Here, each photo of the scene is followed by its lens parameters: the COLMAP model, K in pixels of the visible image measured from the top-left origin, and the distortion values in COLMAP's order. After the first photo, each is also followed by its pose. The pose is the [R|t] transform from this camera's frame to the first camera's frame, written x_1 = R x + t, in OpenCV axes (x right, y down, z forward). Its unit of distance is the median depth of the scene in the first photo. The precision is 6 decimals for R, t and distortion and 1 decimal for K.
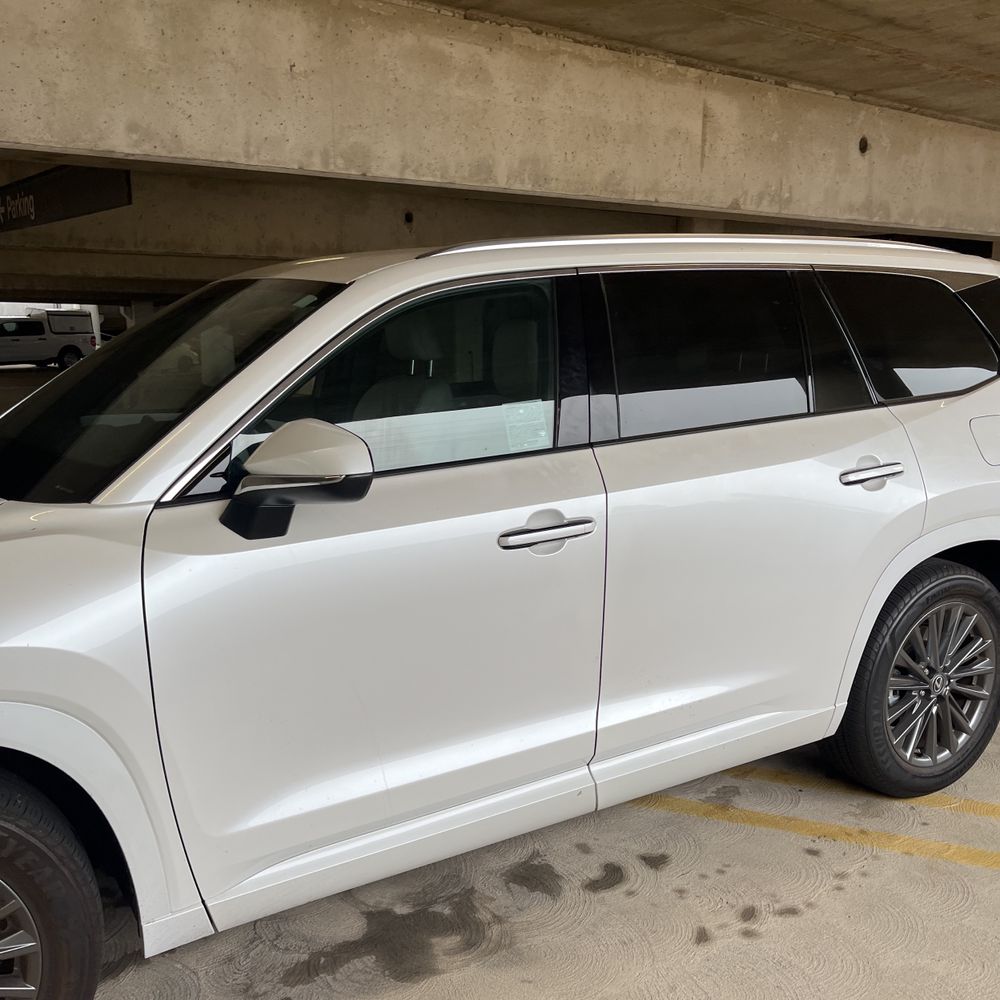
lens RADIAL K [[1031.6, 0, 499.3], [0, 1031.6, 508.8], [0, 0, 1]] dist [0.026576, 0.000000]
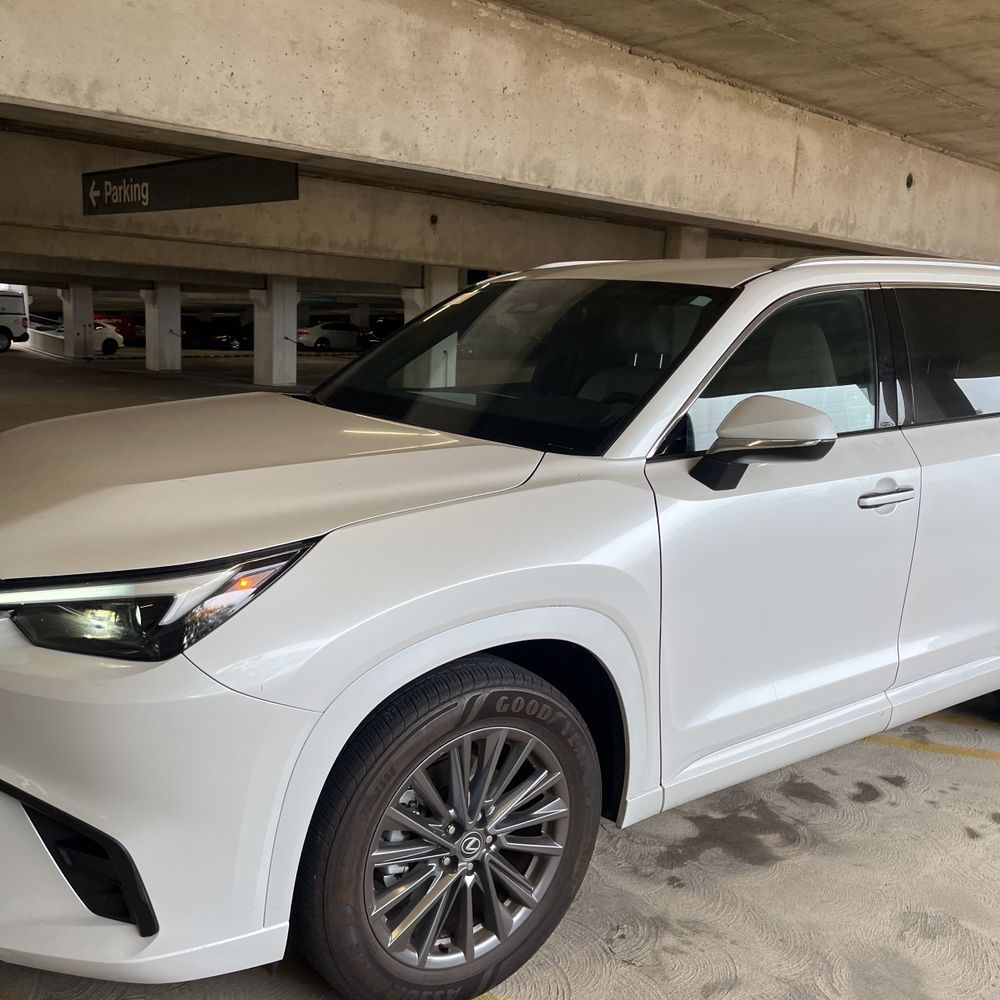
lens RADIAL K [[1031.6, 0, 499.8], [0, 1031.6, 489.1], [0, 0, 1]] dist [0.026576, 0.000000]
pose [[0.994329, 0.028203, 0.102543, -0.298559], [-0.026085, 0.999419, -0.021940, 0.029611], [-0.103102, 0.019141, 0.994487, -0.100460]]
